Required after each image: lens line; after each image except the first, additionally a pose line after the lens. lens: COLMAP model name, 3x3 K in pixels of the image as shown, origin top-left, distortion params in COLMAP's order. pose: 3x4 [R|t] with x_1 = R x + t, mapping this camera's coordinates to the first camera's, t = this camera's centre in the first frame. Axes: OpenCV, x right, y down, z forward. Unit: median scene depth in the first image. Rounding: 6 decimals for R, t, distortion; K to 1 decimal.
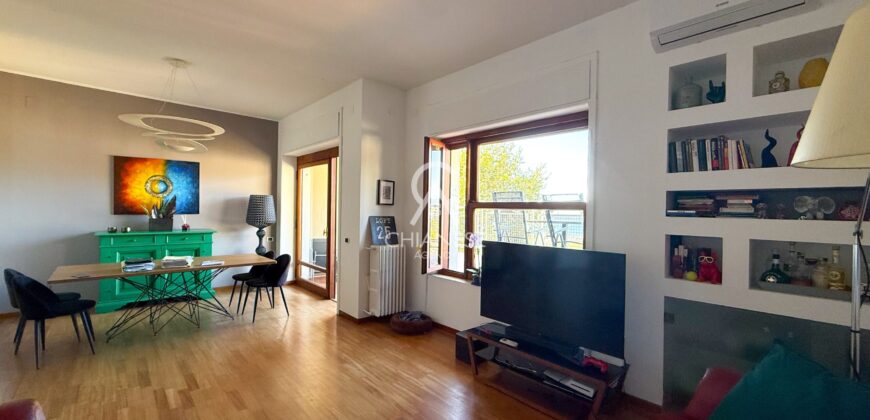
lens RADIAL K [[345.9, 0, 434.3], [0, 345.9, 211.0], [0, 0, 1]] dist [0.001975, -0.000339]
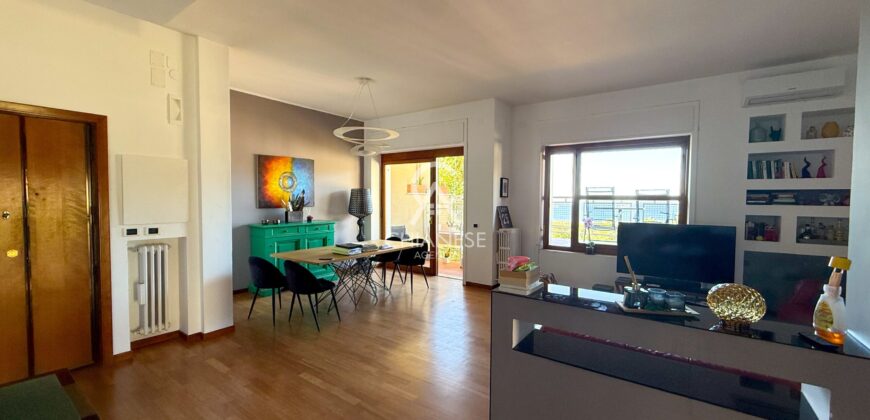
lens RADIAL K [[345.9, 0, 437.1], [0, 345.9, 211.1], [0, 0, 1]] dist [0.001975, -0.000339]
pose [[0.978945, -0.017748, 0.203353, -0.661480], [0.010233, 0.999227, 0.037949, -0.018444], [-0.203870, -0.035069, 0.978370, -0.207450]]
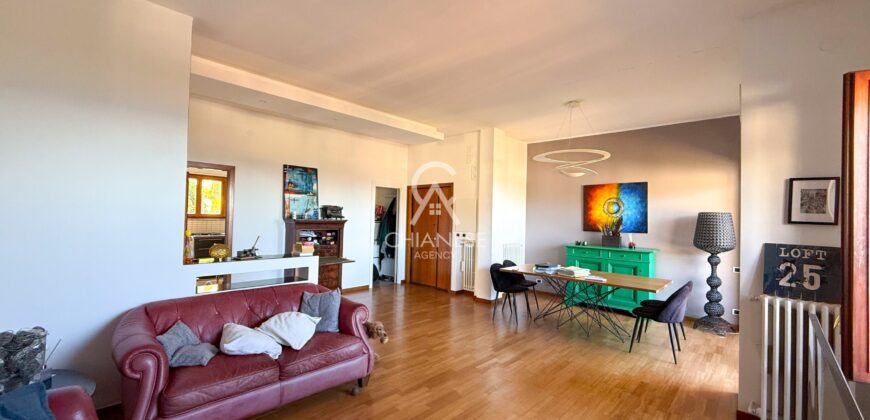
lens RADIAL K [[345.9, 0, 431.9], [0, 345.9, 211.5], [0, 0, 1]] dist [0.001975, -0.000339]
pose [[0.062080, -0.032340, -0.997547, 0.358560], [-0.028754, 0.999002, -0.034176, -0.002165], [0.997657, 0.030805, 0.061088, 0.400193]]
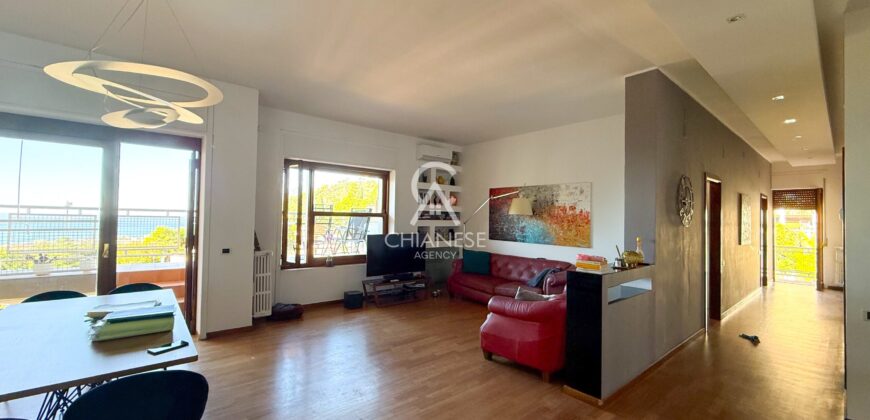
lens RADIAL K [[345.9, 0, 435.2], [0, 345.9, 209.0], [0, 0, 1]] dist [0.001975, -0.000339]
pose [[0.048254, 0.009491, 0.998790, -1.177314], [-0.014464, 0.999857, -0.008802, -0.027558], [-0.998730, -0.014022, 0.048384, 0.409073]]
